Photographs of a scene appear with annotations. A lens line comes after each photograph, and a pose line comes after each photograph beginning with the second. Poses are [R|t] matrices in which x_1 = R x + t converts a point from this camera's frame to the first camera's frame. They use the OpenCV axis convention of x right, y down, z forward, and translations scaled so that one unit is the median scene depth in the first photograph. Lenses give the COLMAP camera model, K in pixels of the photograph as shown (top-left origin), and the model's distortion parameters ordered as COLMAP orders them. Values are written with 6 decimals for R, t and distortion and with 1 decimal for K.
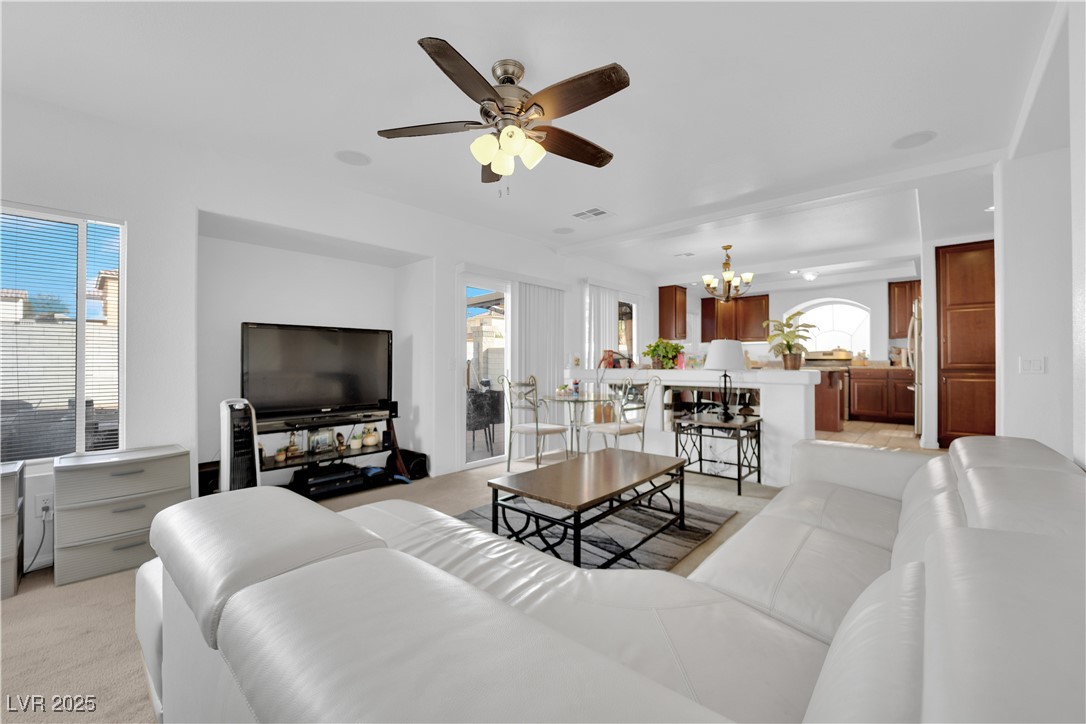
lens RADIAL K [[437.5, 0, 544.2], [0, 437.5, 357.1], [0, 0, 1]] dist [-0.014525, 0.001020]
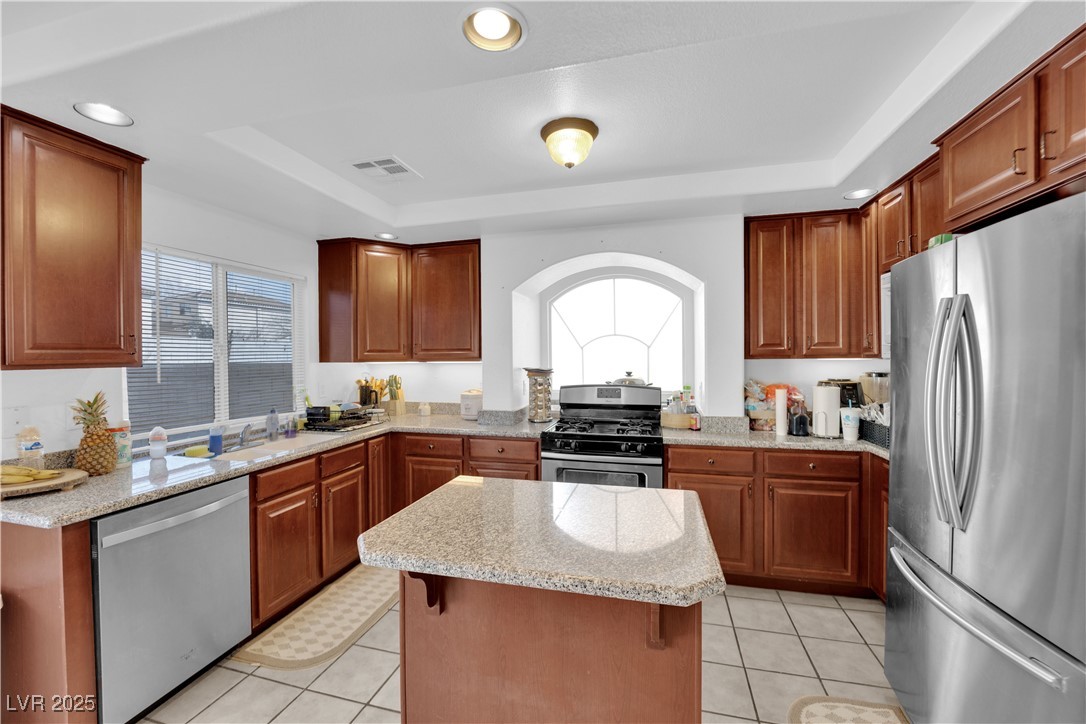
lens RADIAL K [[437.5, 0, 542.4], [0, 437.5, 357.6], [0, 0, 1]] dist [-0.014525, 0.001020]
pose [[0.886788, -0.009092, 0.462087, 0.454282], [0.002132, 0.999876, 0.015582, -0.052054], [-0.462172, -0.012832, 0.886698, 0.740458]]
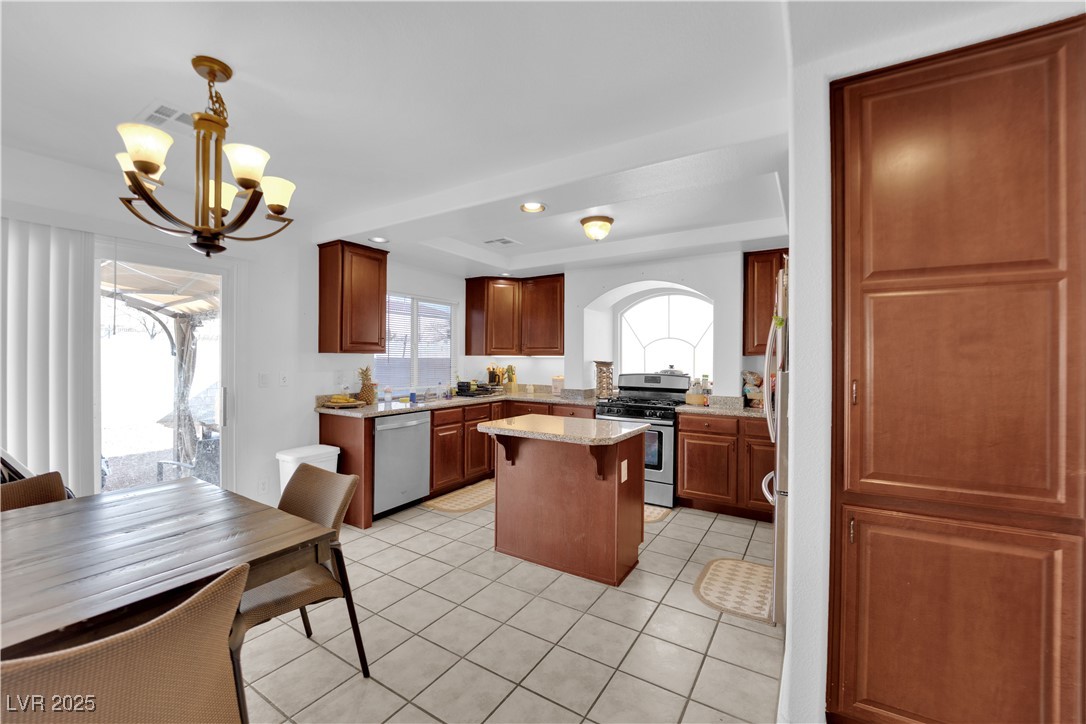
lens RADIAL K [[437.5, 0, 544.9], [0, 437.5, 357.9], [0, 0, 1]] dist [-0.014525, 0.001020]
pose [[0.983182, 0.006527, 0.182514, 0.455549], [-0.008536, 0.999911, 0.010220, -0.044795], [-0.182431, -0.011606, 0.983150, 0.513484]]
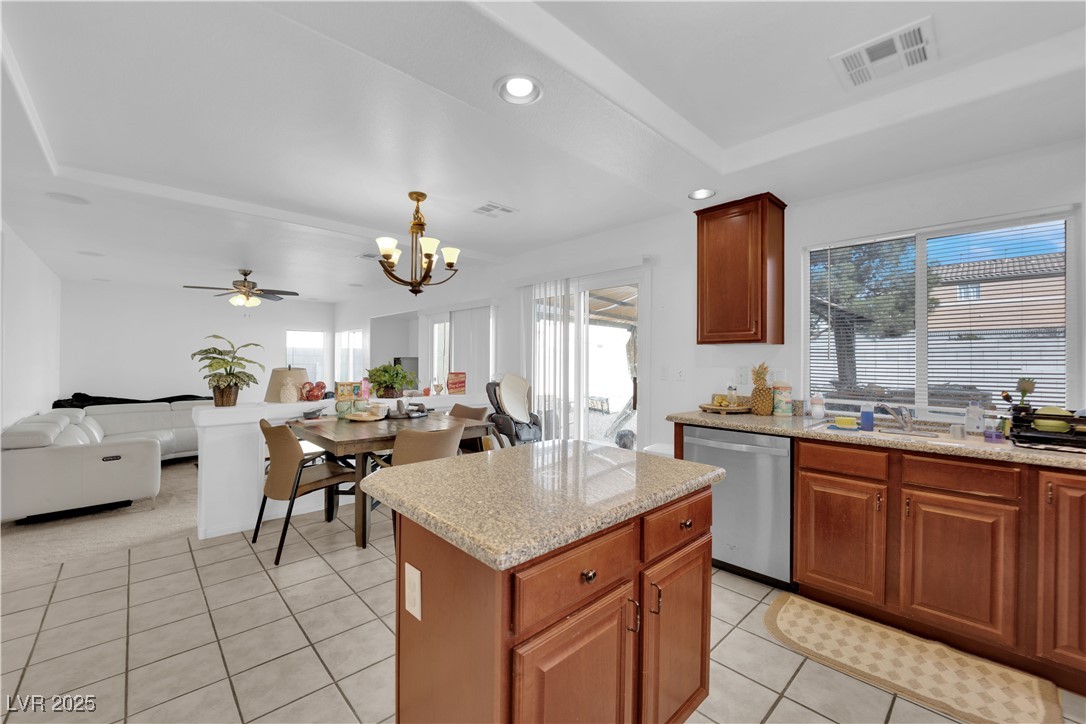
lens RADIAL K [[437.5, 0, 540.2], [0, 437.5, 360.2], [0, 0, 1]] dist [-0.014525, 0.001020]
pose [[-0.080925, -0.004664, -0.996709, 0.746237], [0.006260, 0.999967, -0.005187, -0.027495], [0.996701, -0.006660, -0.080893, 0.926345]]
